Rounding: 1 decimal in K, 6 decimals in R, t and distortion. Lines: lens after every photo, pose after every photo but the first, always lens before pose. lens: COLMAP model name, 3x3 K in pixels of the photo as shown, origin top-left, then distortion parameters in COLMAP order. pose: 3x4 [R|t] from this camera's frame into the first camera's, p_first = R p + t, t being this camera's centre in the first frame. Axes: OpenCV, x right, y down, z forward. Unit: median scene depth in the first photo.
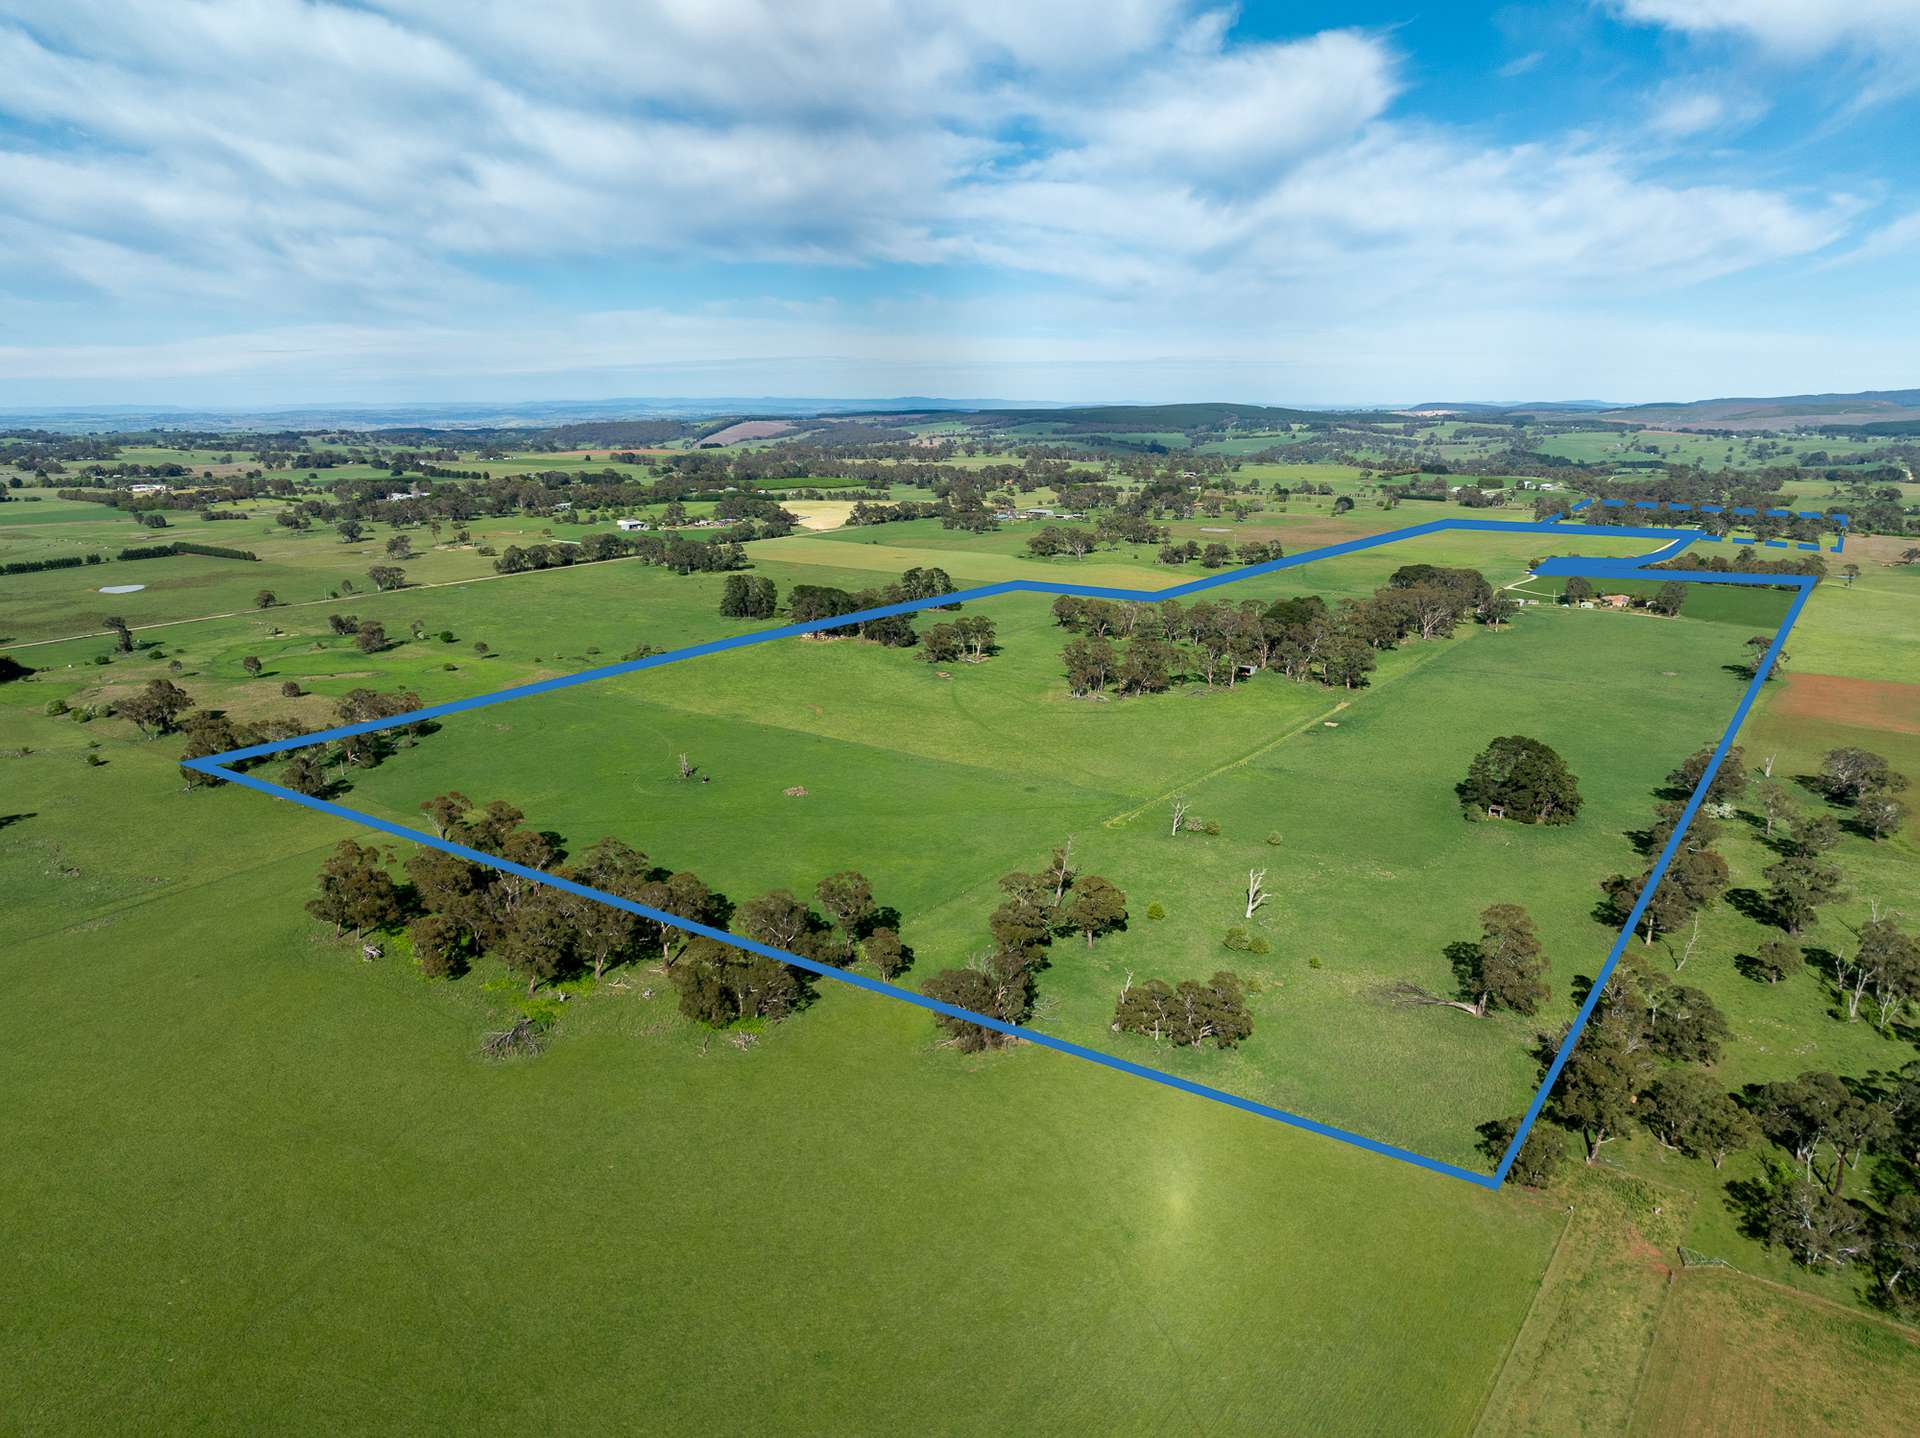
lens RADIAL K [[1335.6, 0, 960.0], [0, 1335.6, 719.0], [0, 0, 1]] dist [-0.035258, -0.007633]
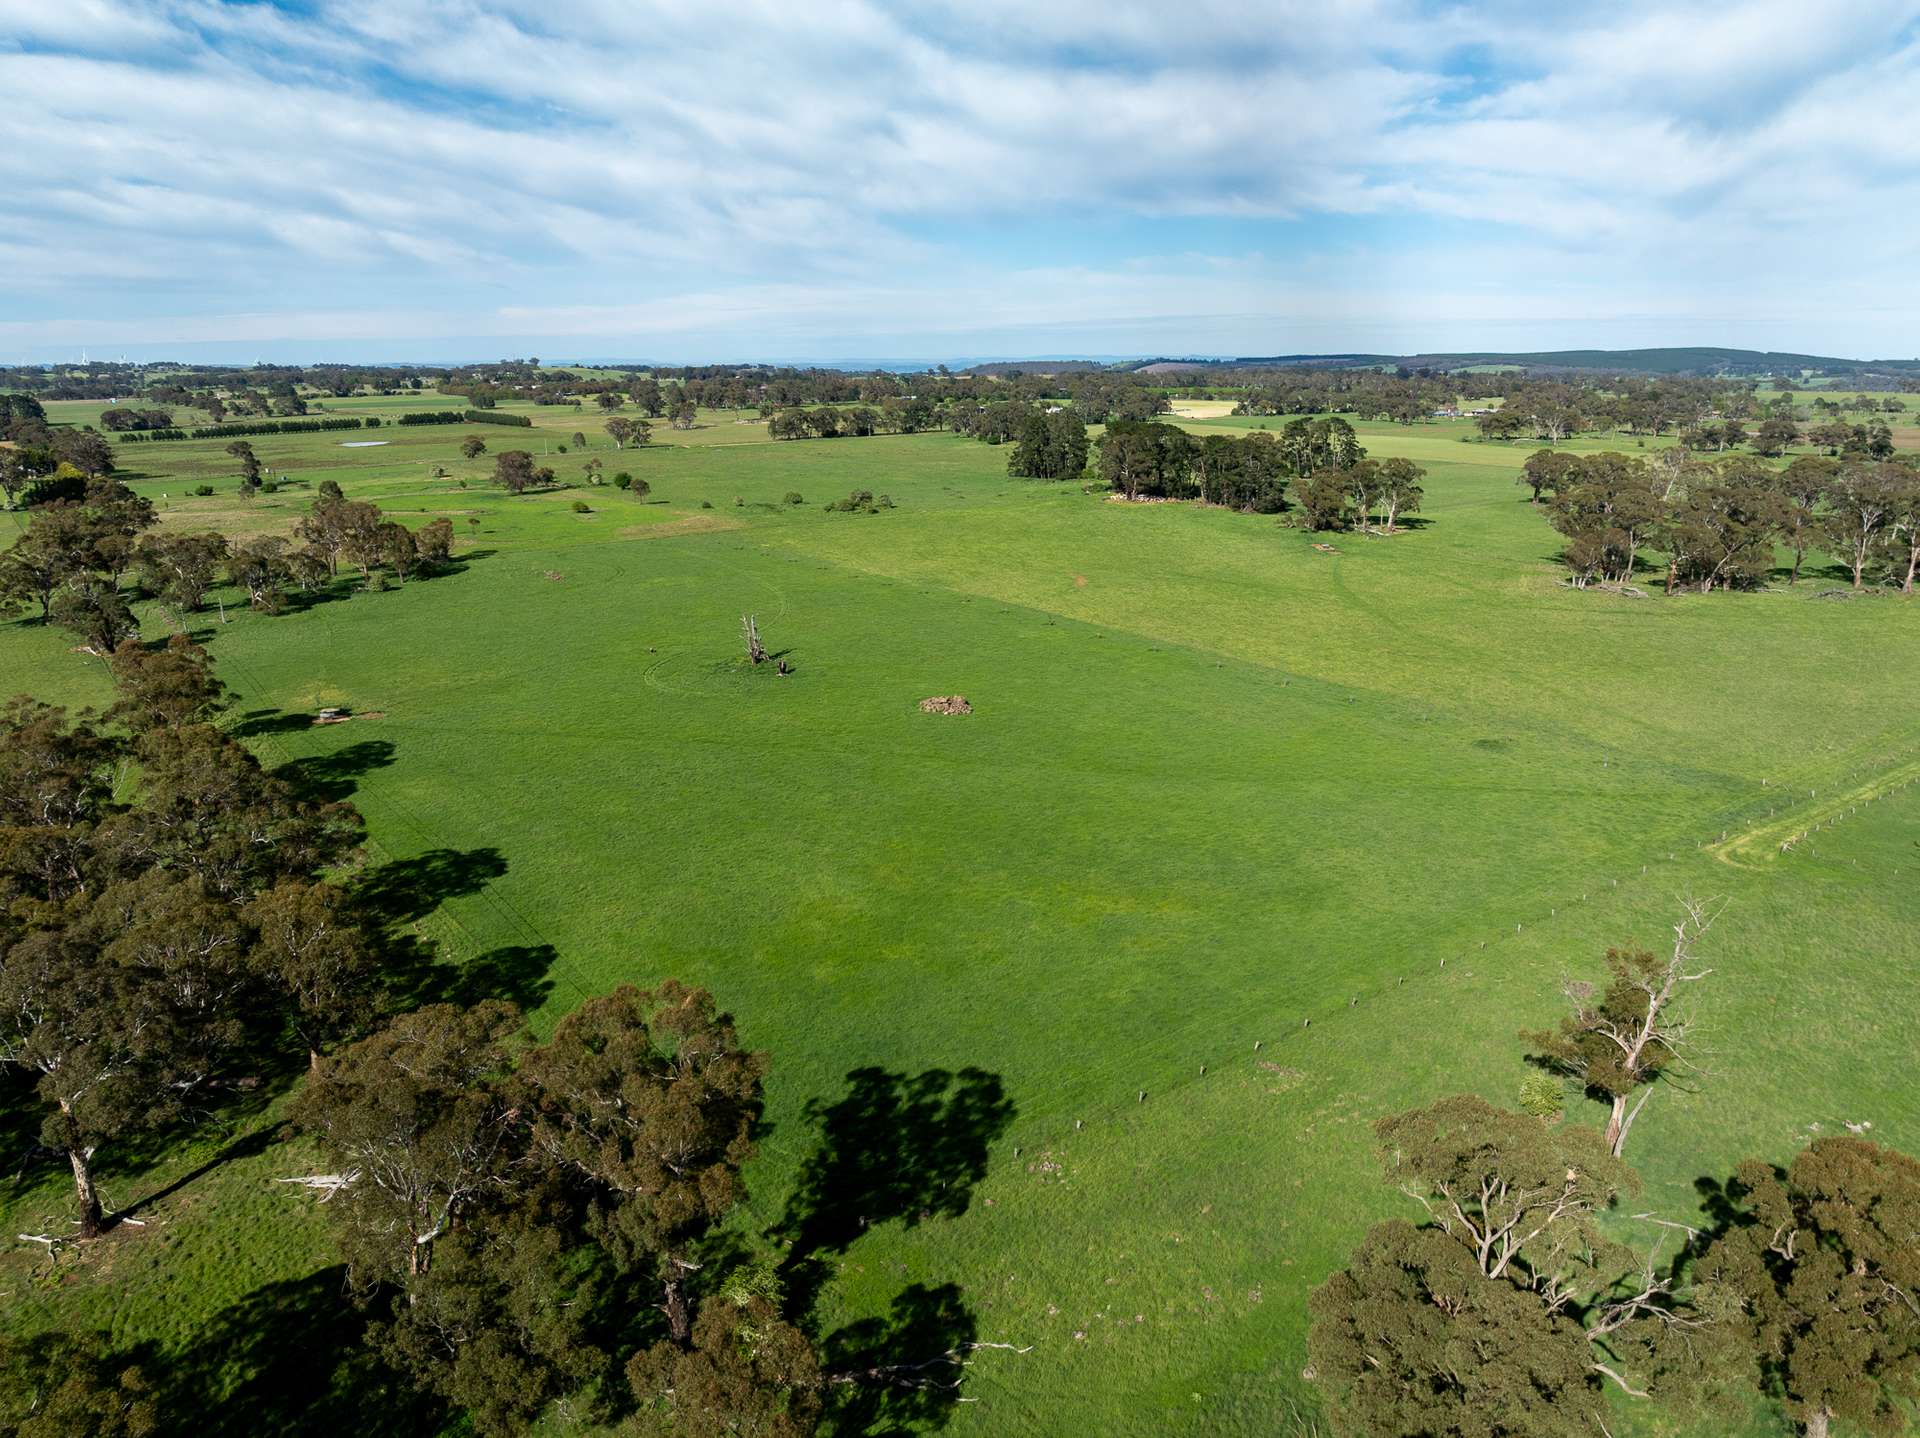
lens RADIAL K [[1335.6, 0, 960.0], [0, 1335.6, 719.0], [0, 0, 1]] dist [-0.035258, -0.007633]
pose [[0.953375, 0.078855, -0.291303, 0.012198], [-0.070389, 0.996739, 0.039445, 0.031248], [0.293464, -0.017102, 0.955817, 0.435064]]
